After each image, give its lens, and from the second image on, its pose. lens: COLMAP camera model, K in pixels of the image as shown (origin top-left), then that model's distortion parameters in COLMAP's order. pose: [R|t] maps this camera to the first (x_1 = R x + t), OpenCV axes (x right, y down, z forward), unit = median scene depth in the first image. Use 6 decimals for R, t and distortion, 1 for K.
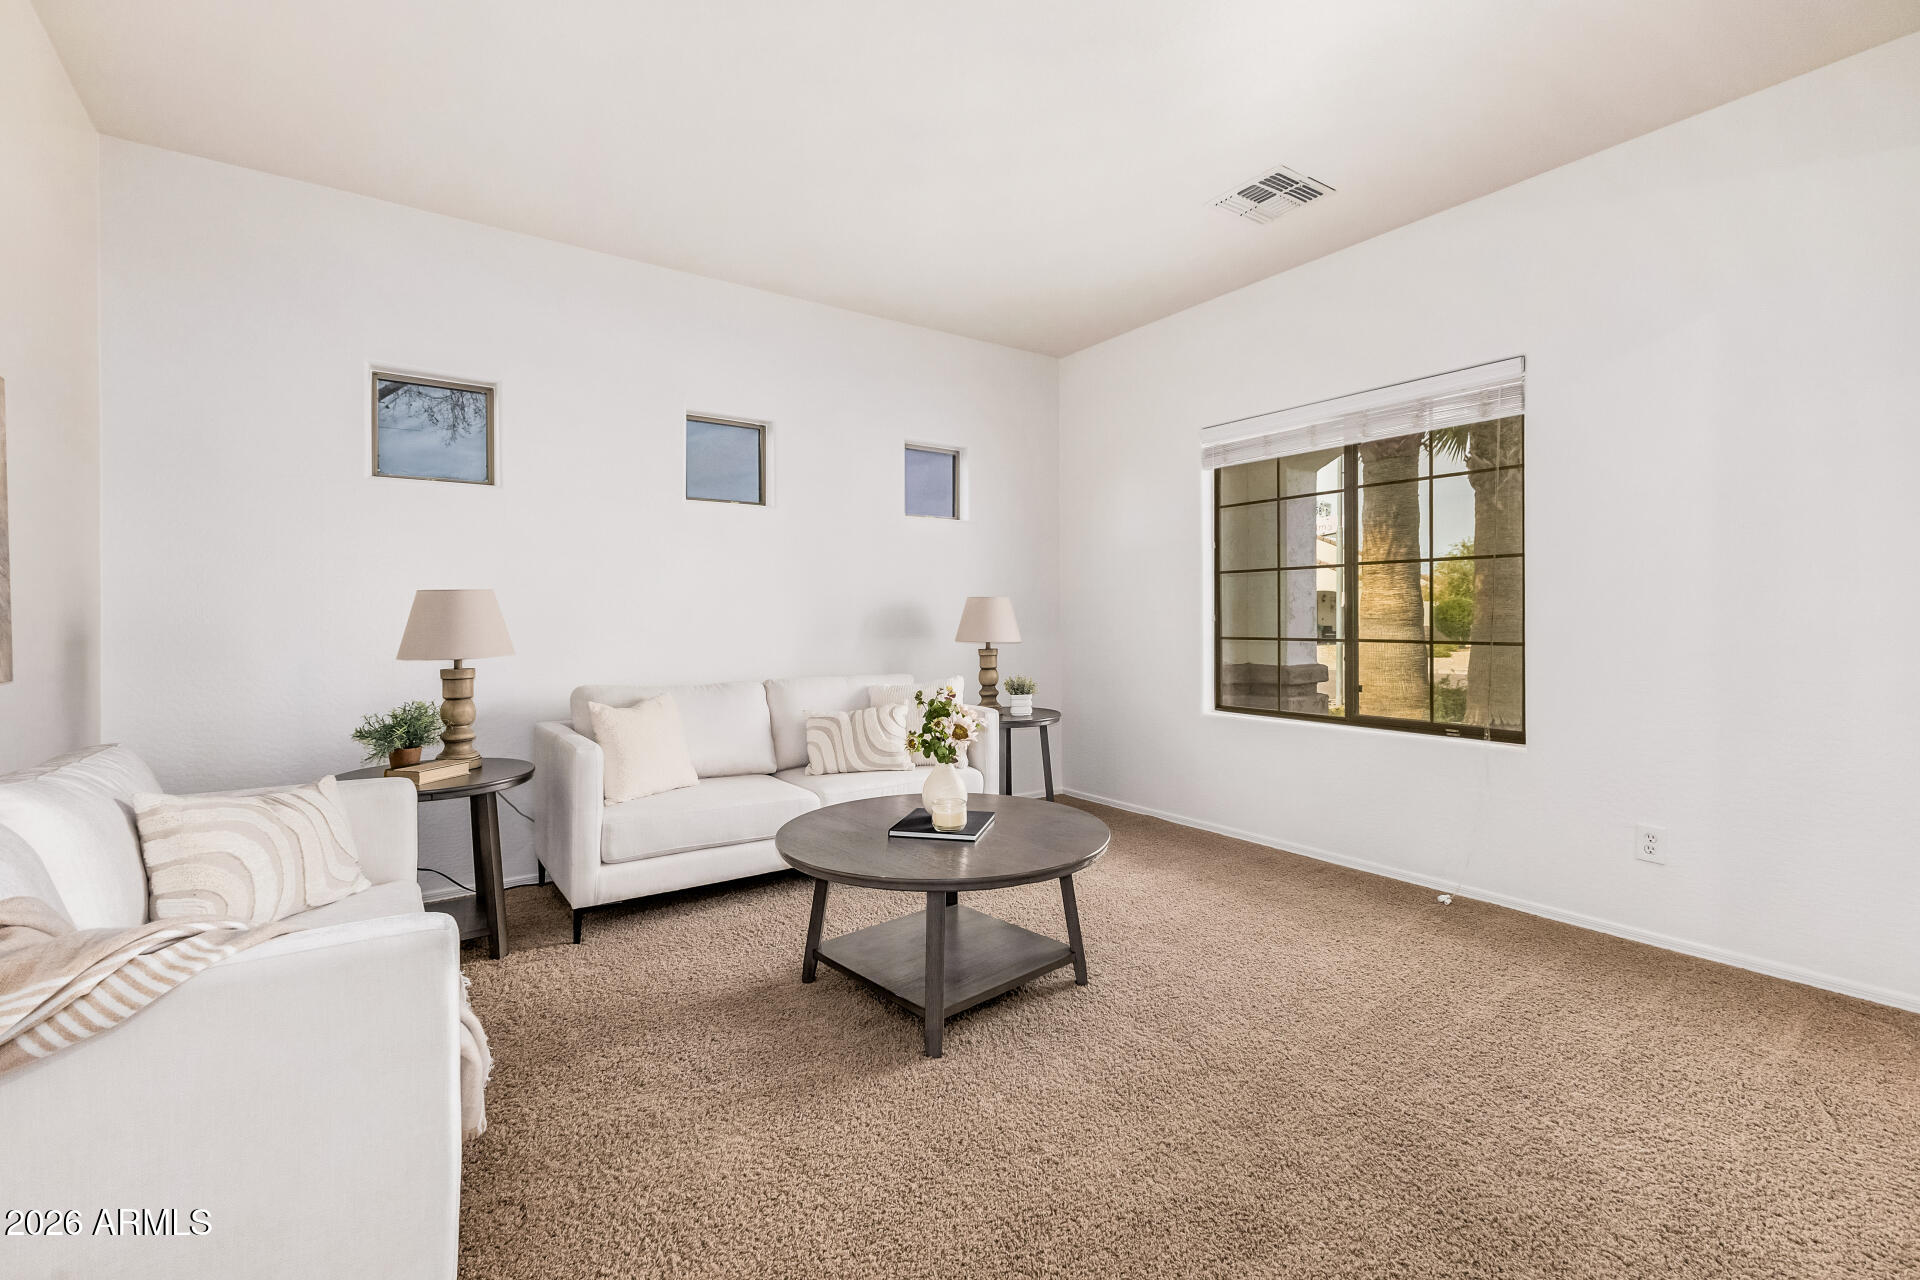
lens RADIAL K [[833.5, 0, 959.0], [0, 833.5, 626.5], [0, 0, 1]] dist [0.002817, -0.000258]
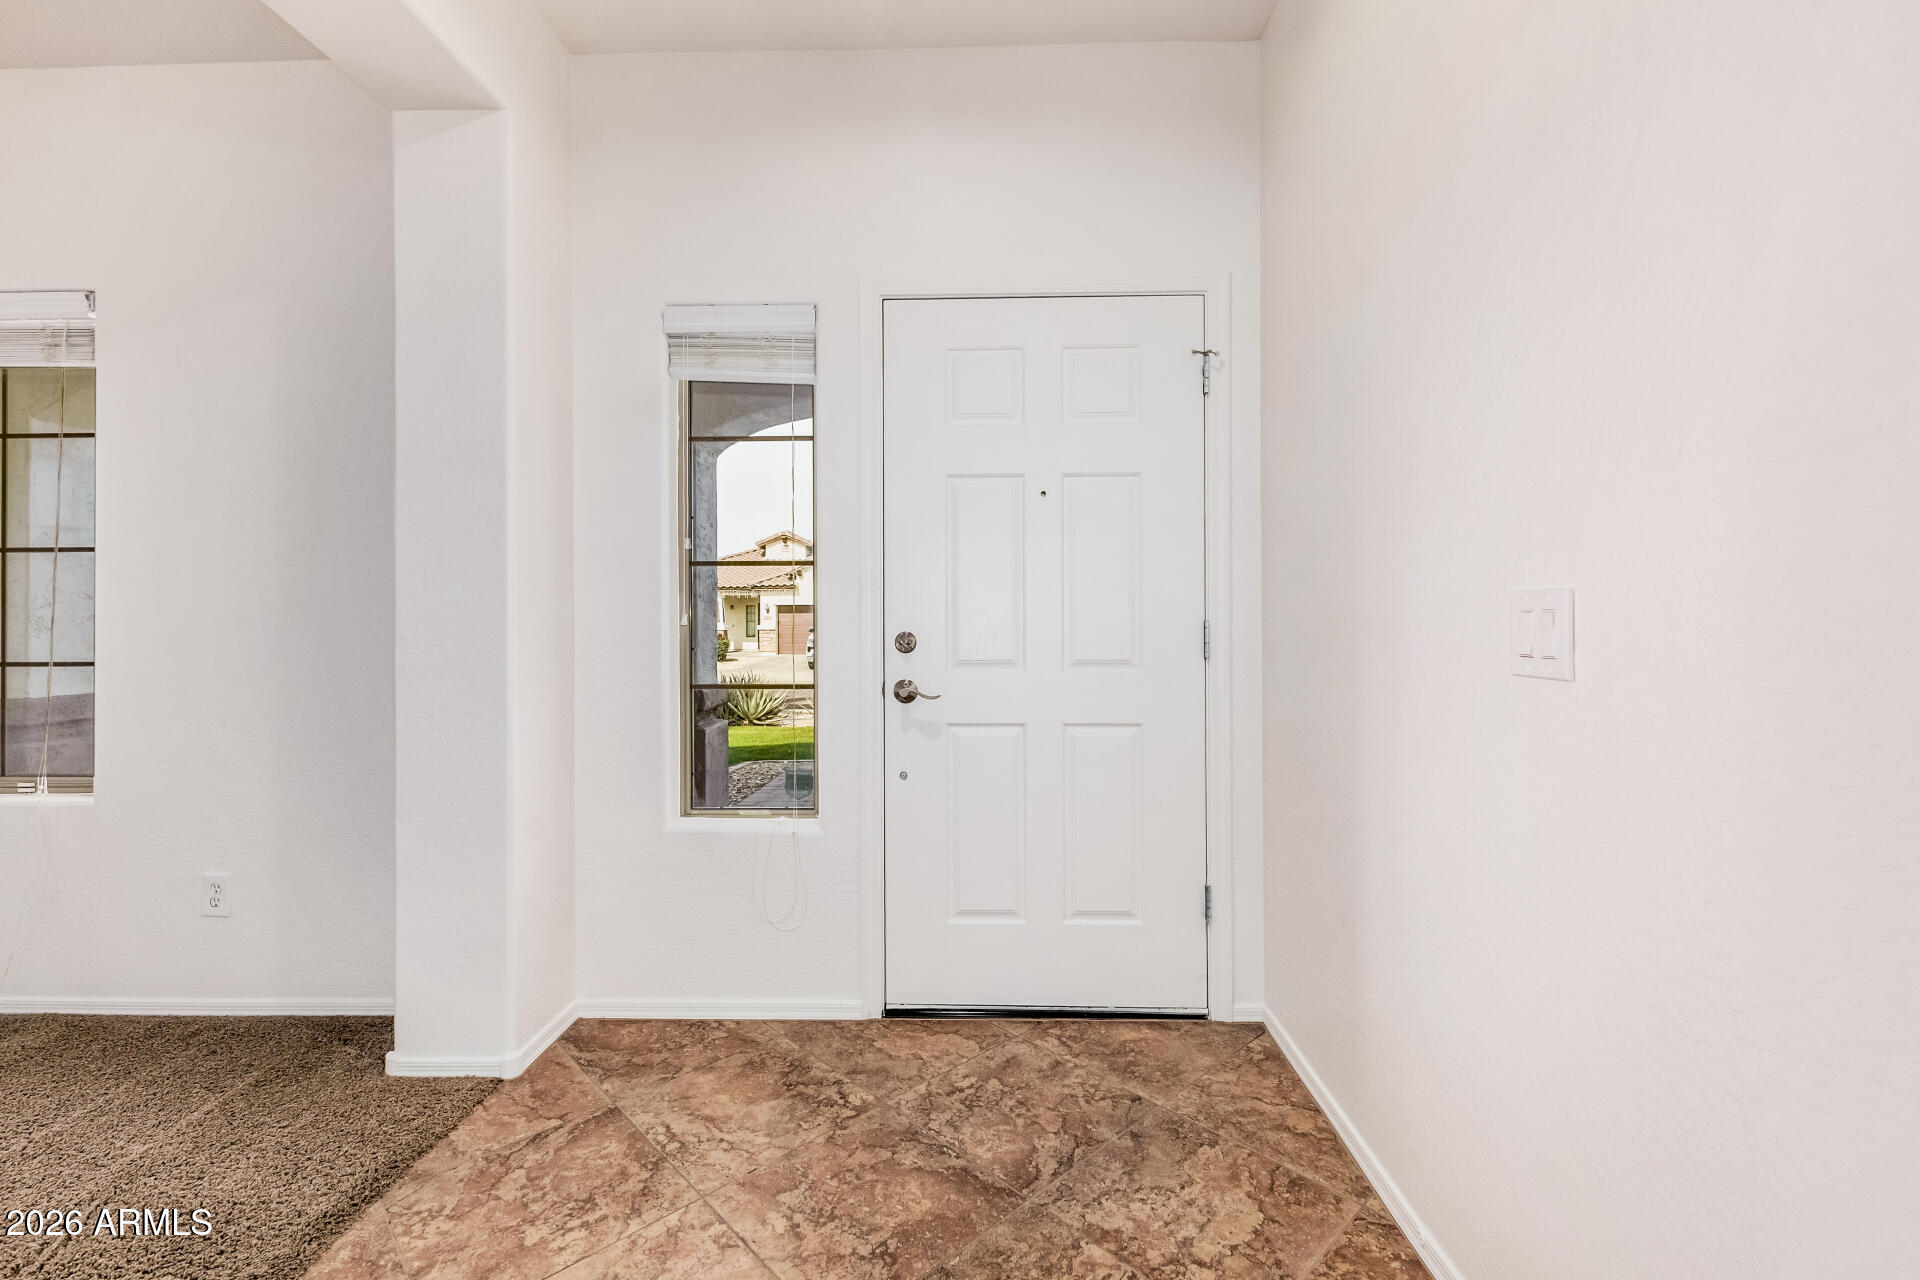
lens RADIAL K [[833.7, 0, 960.6], [0, 833.7, 621.2], [0, 0, 1]] dist [0.008023, -0.000247]
pose [[0.601939, 0.002679, 0.798538, 0.555259], [0.011233, 0.999867, -0.011823, 0.000478], [-0.798463, 0.016087, 0.601829, -0.113584]]
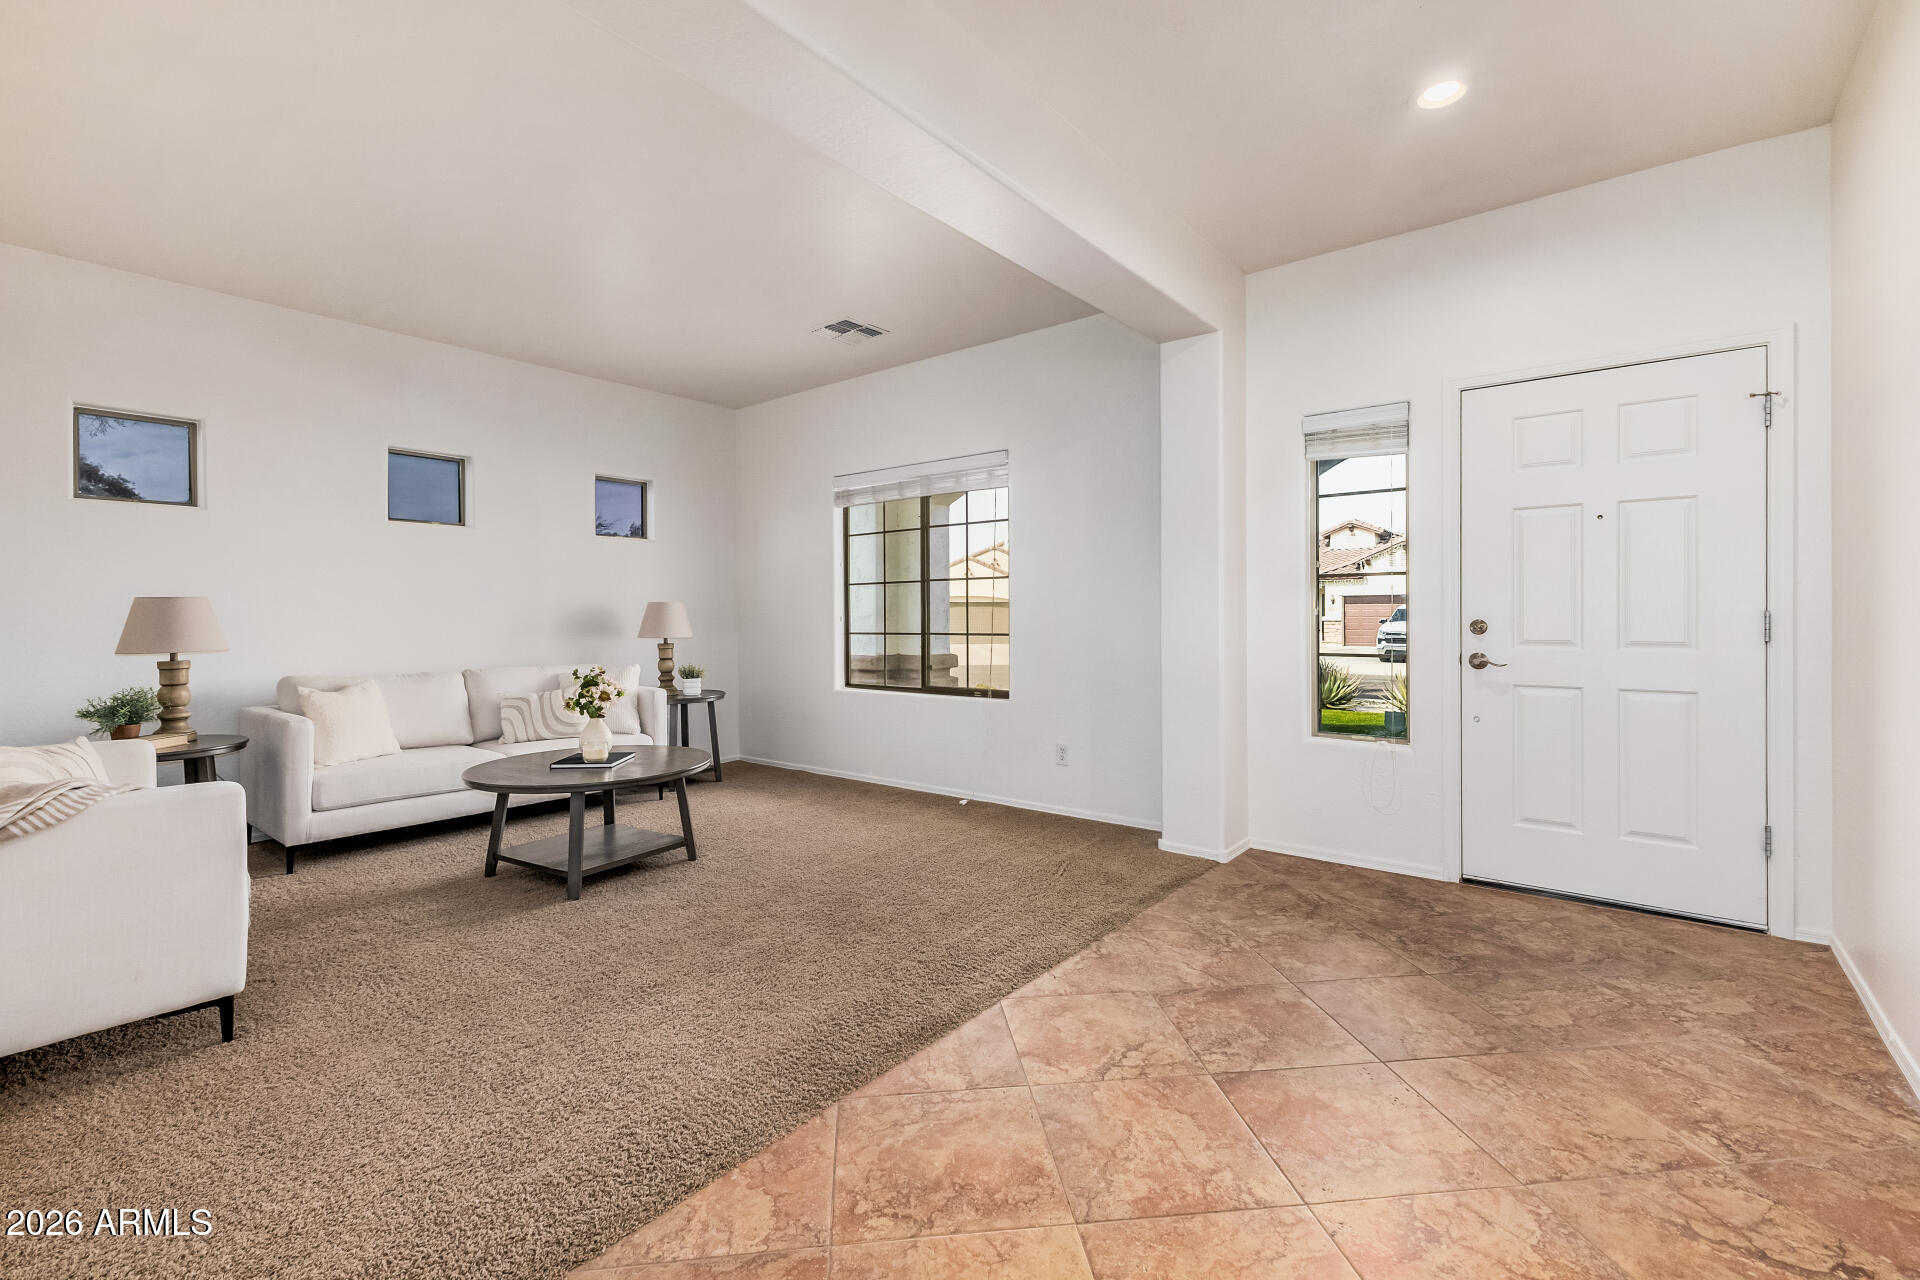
lens RADIAL K [[833.7, 0, 960.6], [0, 833.7, 621.2], [0, 0, 1]] dist [0.008023, -0.000247]
pose [[0.959873, -0.003294, 0.280417, 0.158783], [0.005414, 0.999962, -0.006785, 0.006532], [-0.280384, 0.008031, 0.959854, -0.490892]]
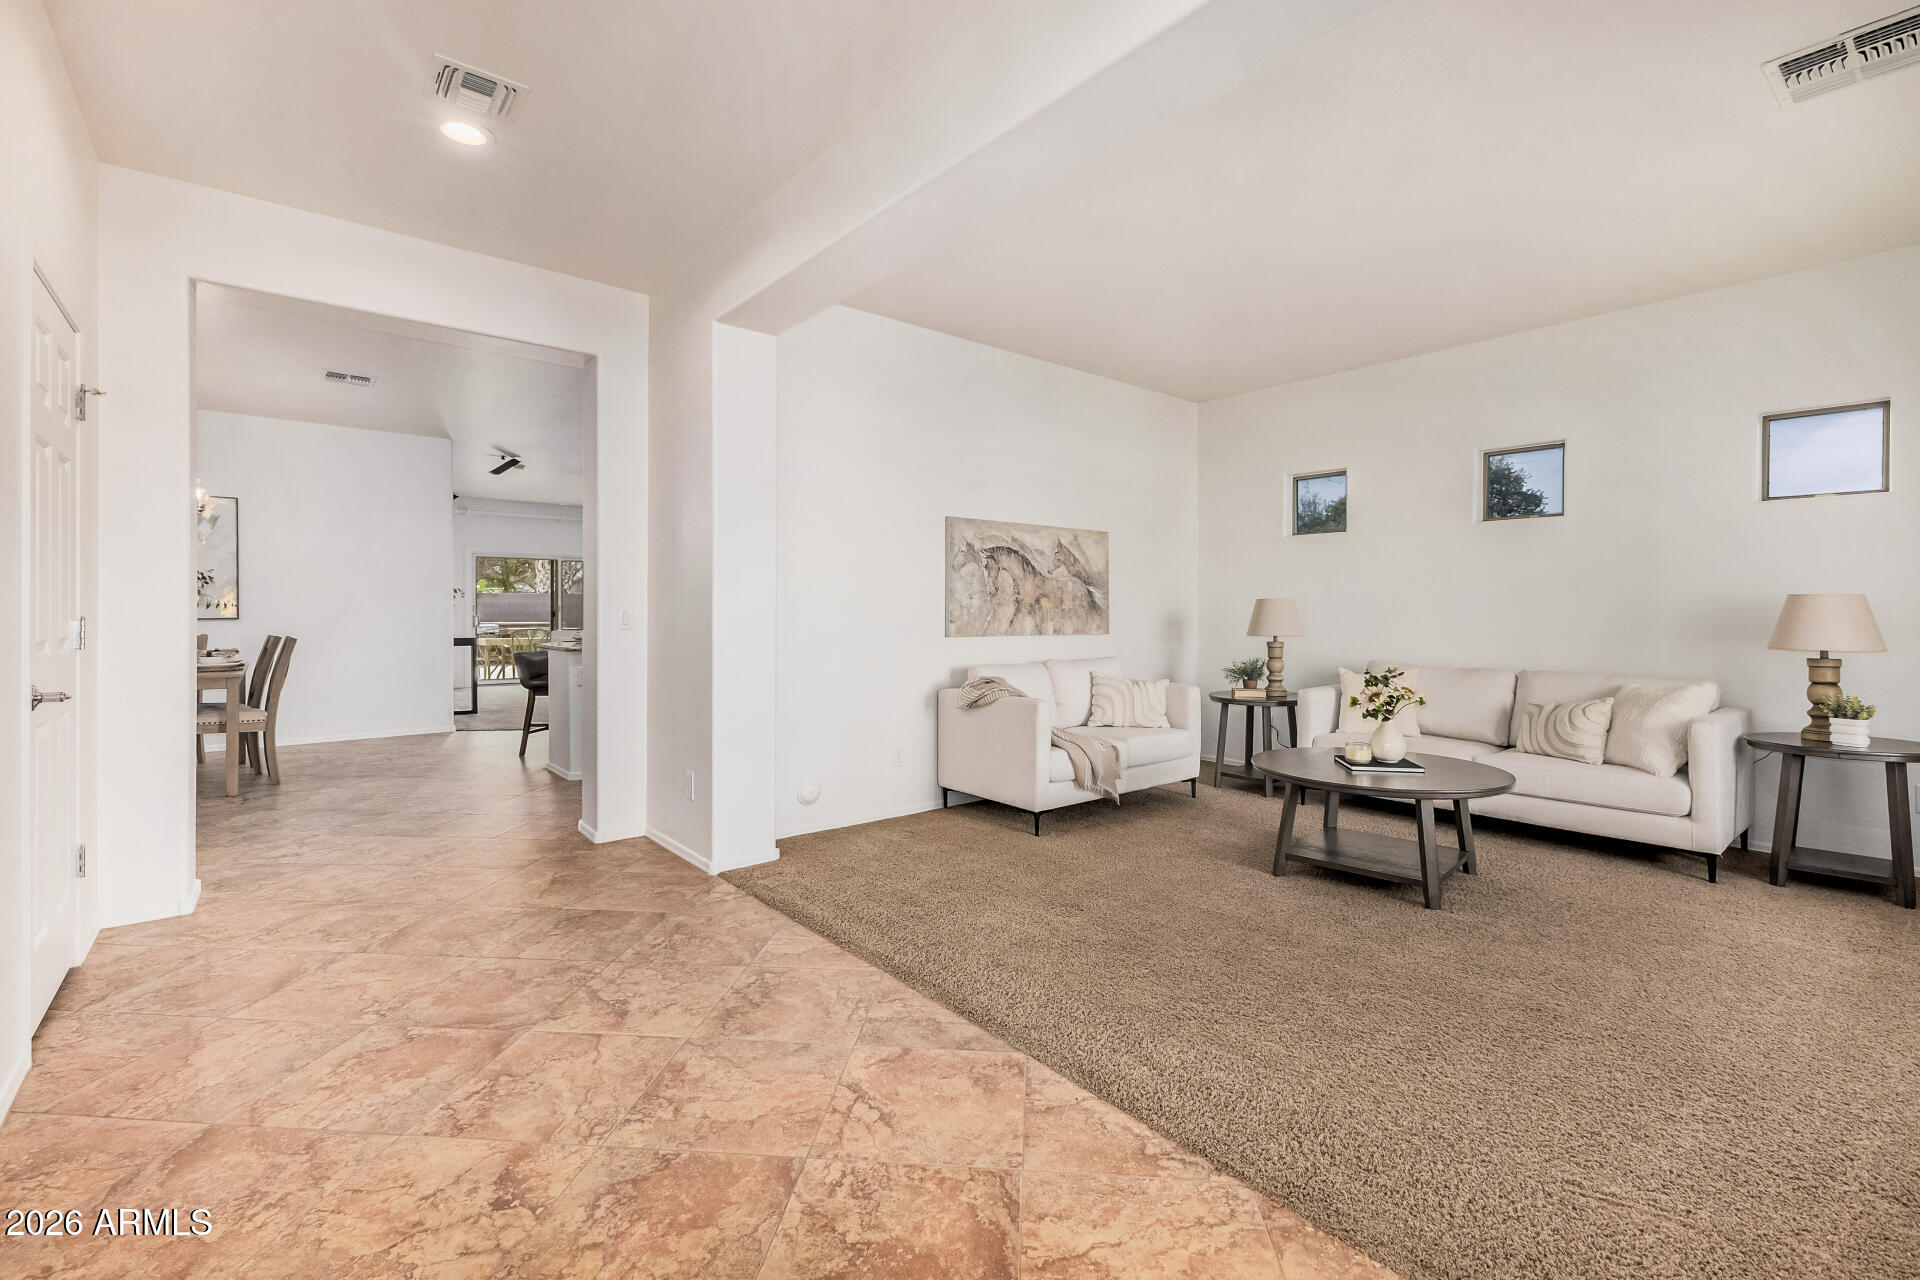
lens RADIAL K [[833.5, 0, 959.0], [0, 833.5, 626.5], [0, 0, 1]] dist [0.002817, -0.000258]
pose [[0.080638, 0.023732, -0.996461, 1.108019], [-0.018027, 0.999588, 0.022347, -0.009638], [0.996580, 0.016161, 0.081033, 0.154482]]
